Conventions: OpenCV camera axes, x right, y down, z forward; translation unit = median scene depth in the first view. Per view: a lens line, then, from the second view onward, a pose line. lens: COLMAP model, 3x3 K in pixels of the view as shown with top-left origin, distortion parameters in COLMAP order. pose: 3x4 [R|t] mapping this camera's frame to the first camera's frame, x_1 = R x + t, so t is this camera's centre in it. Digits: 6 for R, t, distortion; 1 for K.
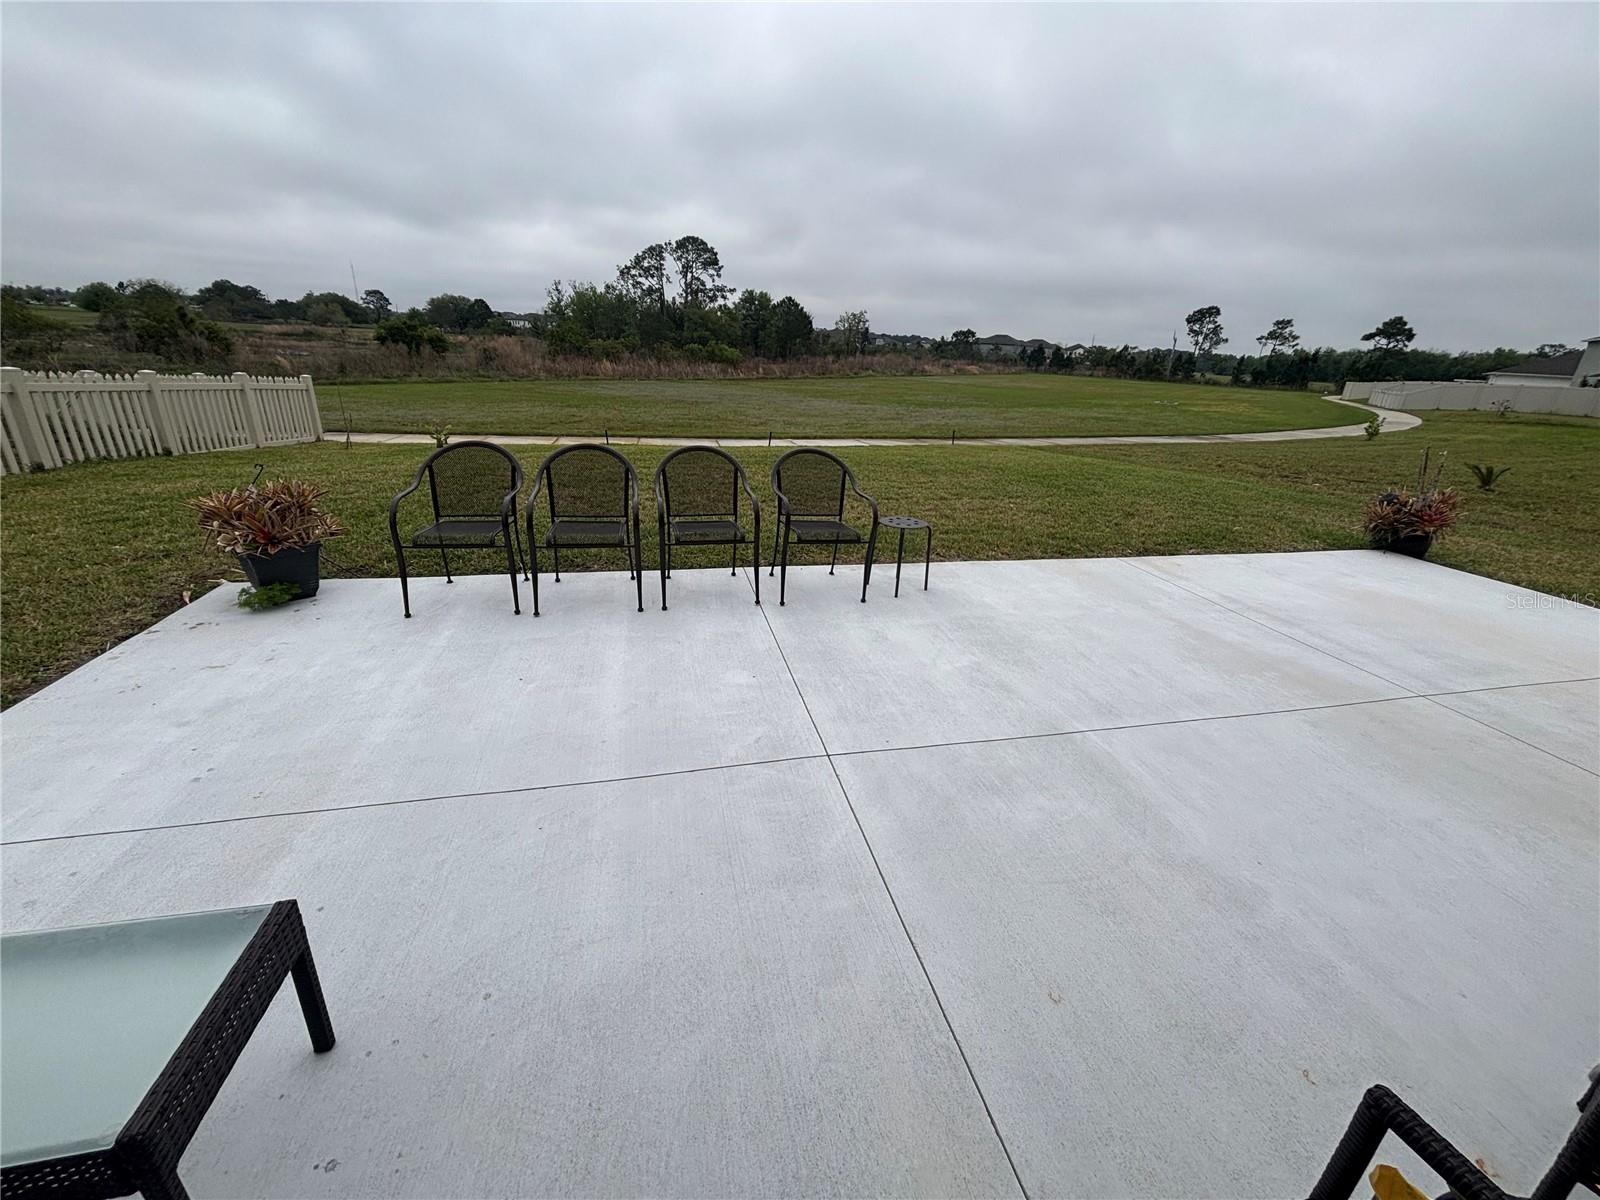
lens RADIAL K [[648.7, 0, 800.0], [0, 648.7, 600.0], [0, 0, 1]] dist [-0.008225, 0.003461]
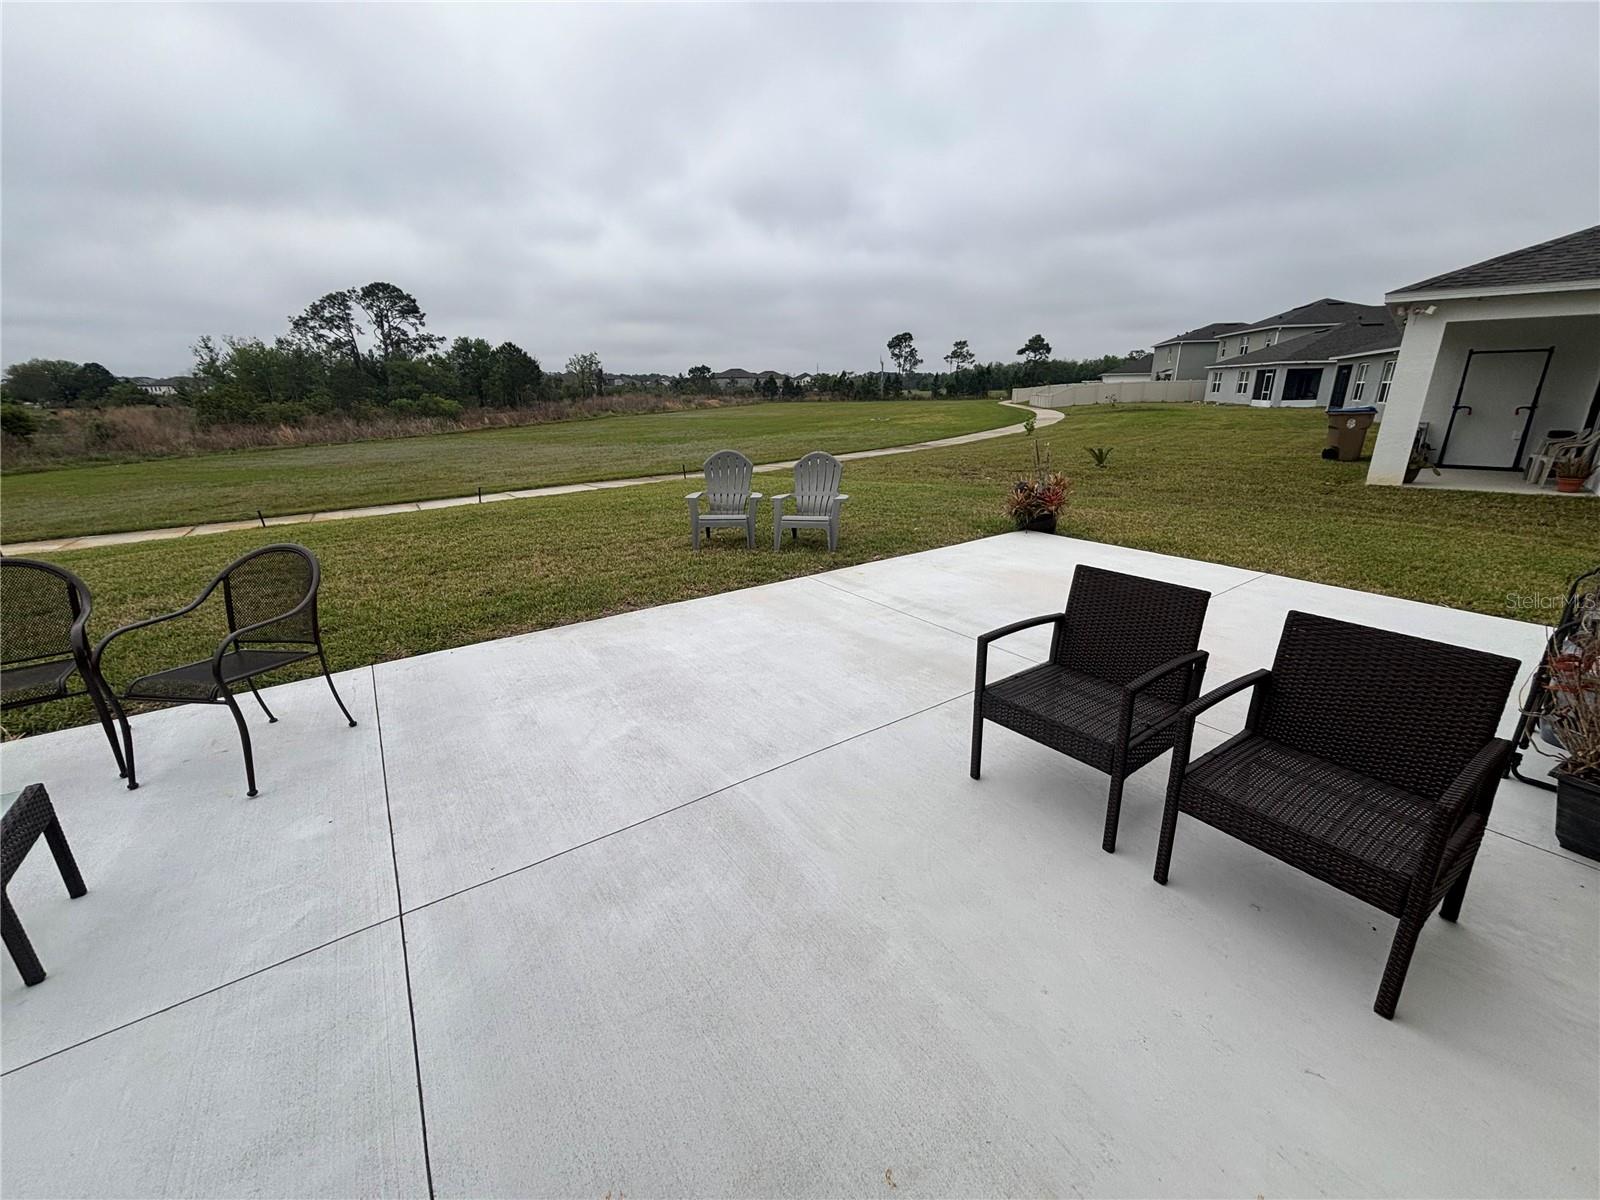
lens RADIAL K [[650.7, 0, 799.9], [0, 650.7, 593.5], [0, 0, 1]] dist [-0.008082, 0.004912]
pose [[0.930047, -0.171591, 0.324914, 0.017446], [0.190956, 0.981187, -0.028423, -0.001404], [-0.313925, 0.088479, 0.945316, 0.004526]]
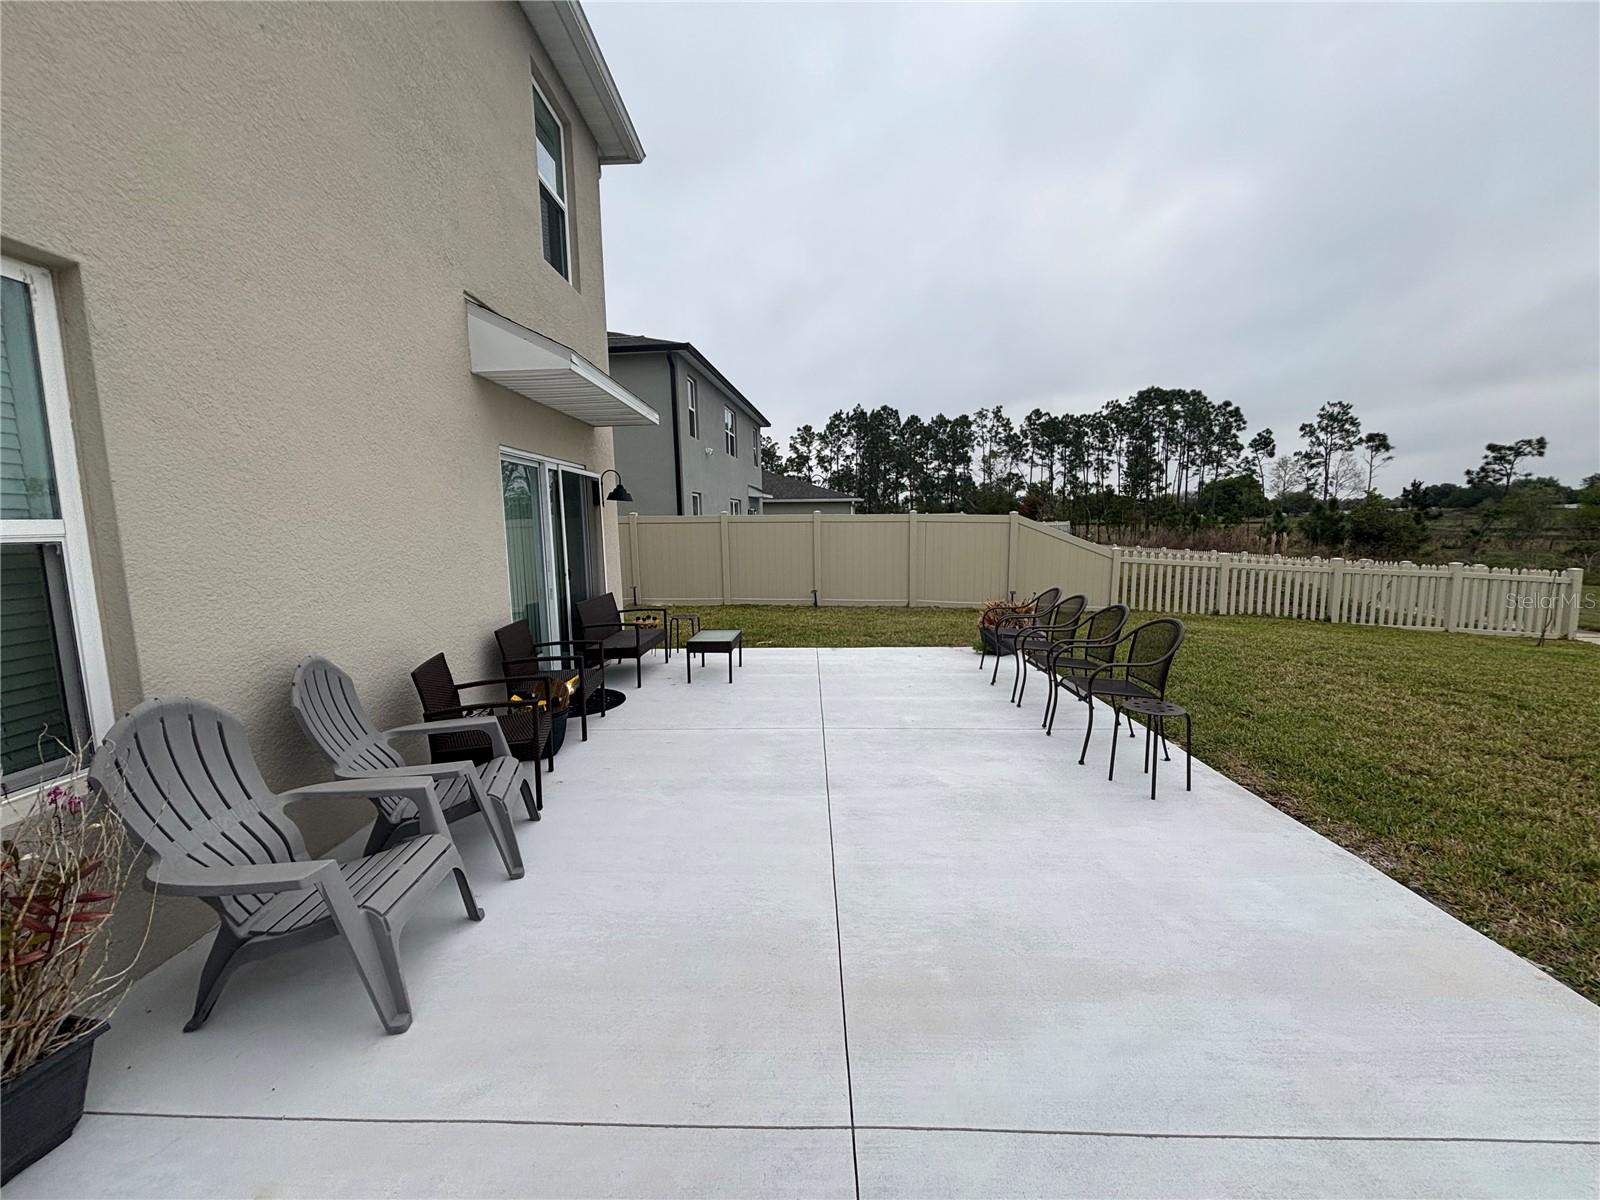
lens RADIAL K [[635.5, 0, 805.6], [0, 635.5, 605.1], [0, 0, 1]] dist [0.007768, 0.000068]
pose [[-0.244704, 0.077066, -0.966530, 0.106982], [-0.347045, 0.923834, 0.161526, -0.022088], [0.905362, 0.374955, -0.199321, 0.069065]]
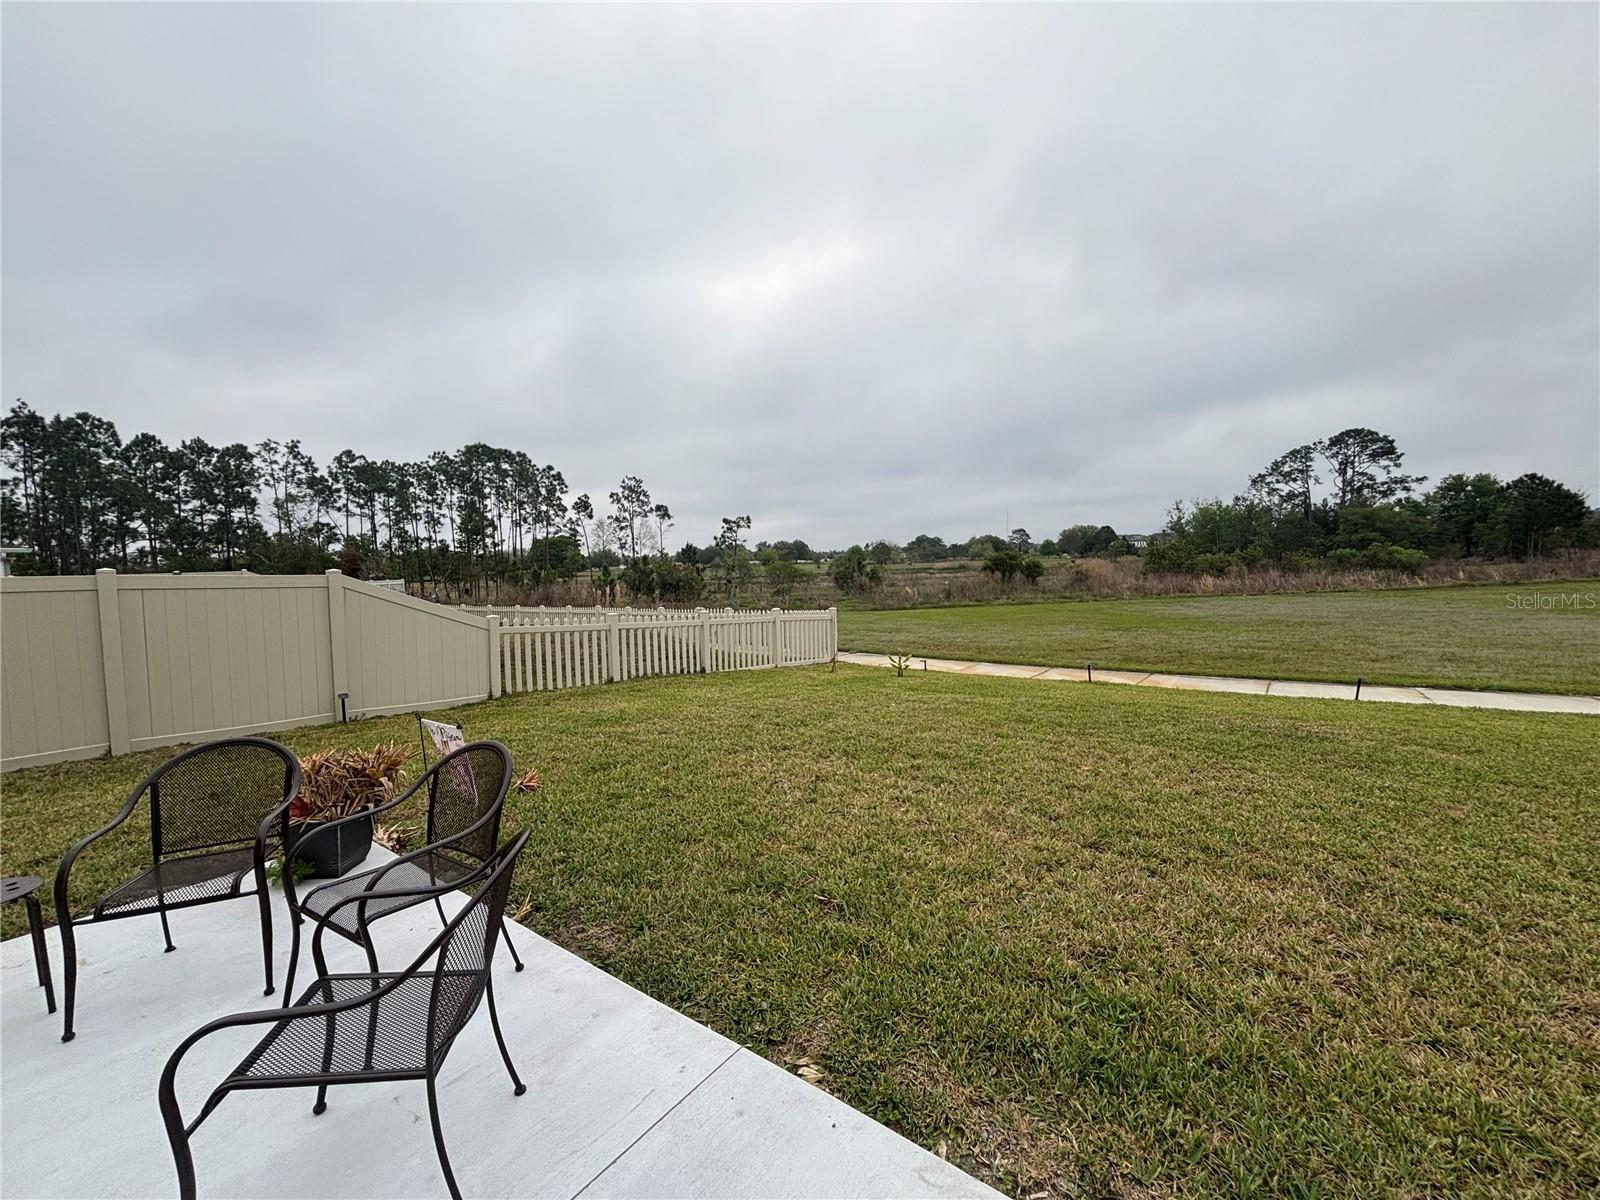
lens RADIAL K [[650.7, 0, 799.9], [0, 650.7, 593.5], [0, 0, 1]] dist [-0.008082, 0.004912]
pose [[0.638365, -0.035082, -0.768934, 0.032306], [-0.218469, 0.949622, -0.224697, -0.027902], [0.738080, 0.311427, 0.598541, 0.070850]]
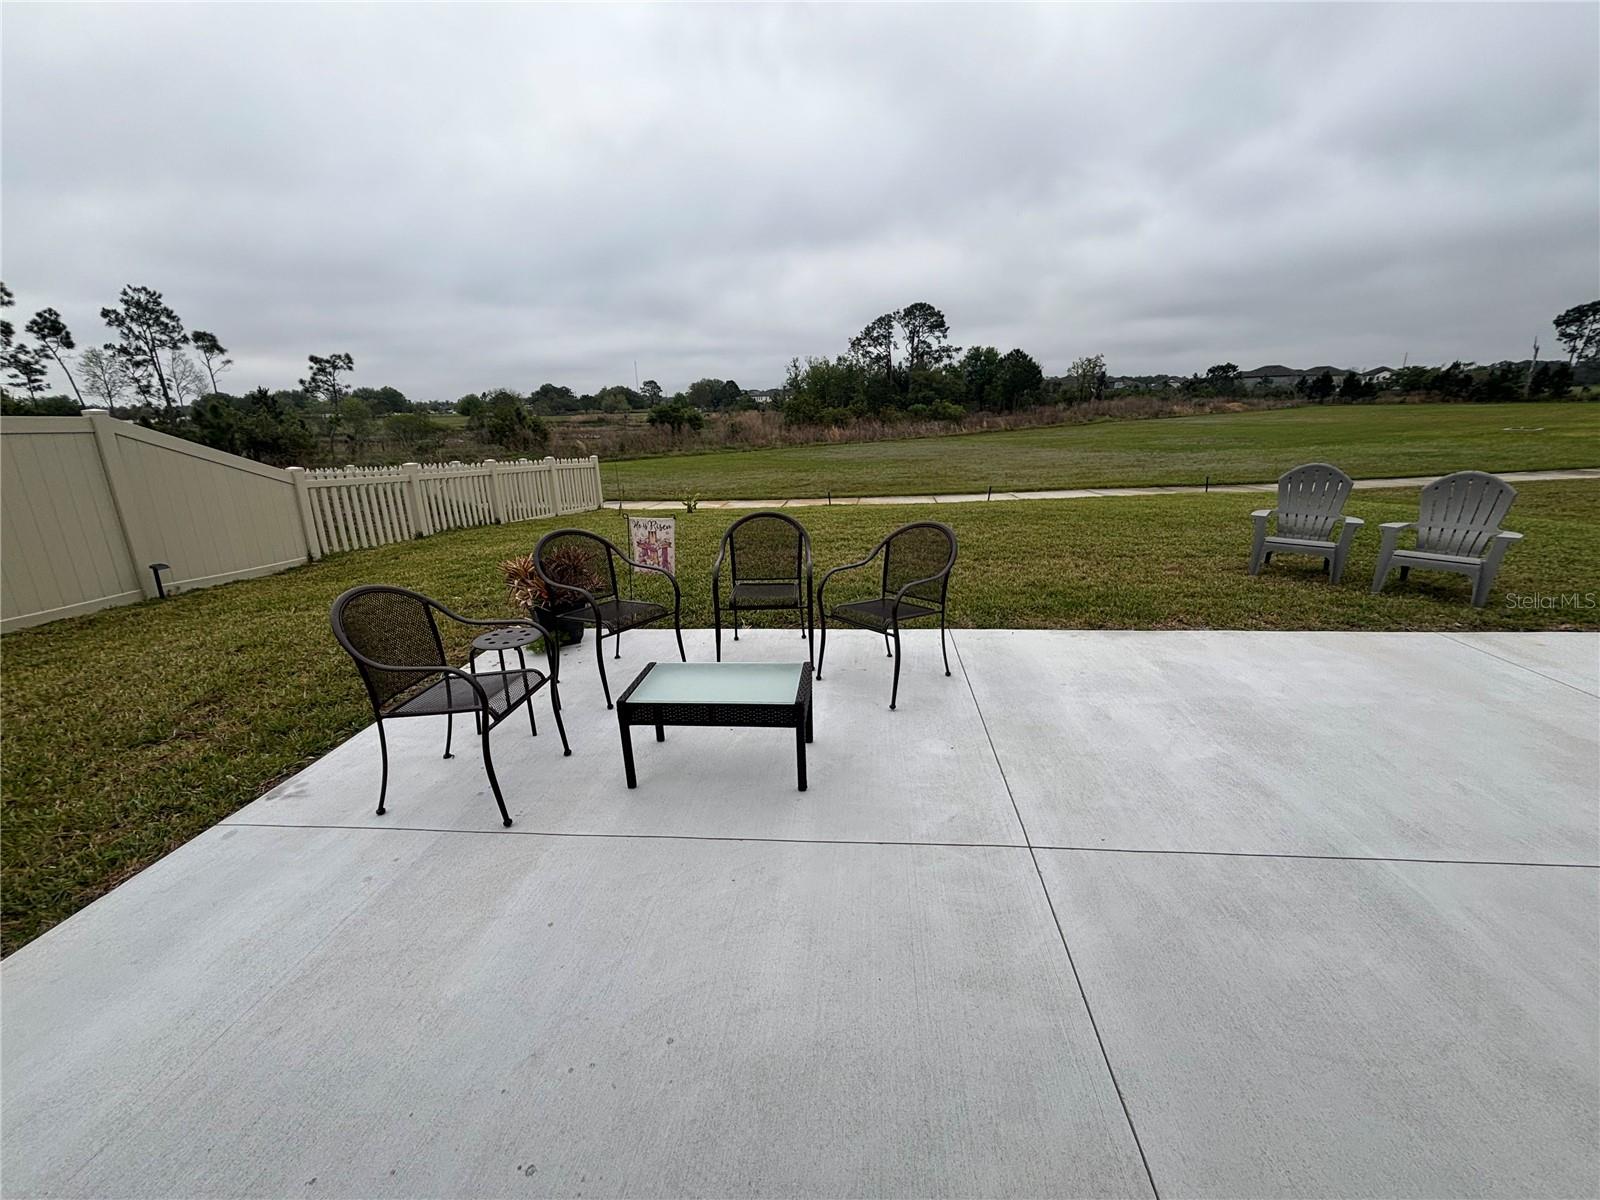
lens RADIAL K [[645.2, 0, 800.0], [0, 645.2, 600.0], [0, 0, 1]] dist [0.009099, -0.005398]
pose [[0.944583, 0.018603, -0.327745, 0.001758], [-0.045481, 0.996181, -0.074535, -0.001283], [0.325107, 0.085311, 0.941821, 0.000530]]
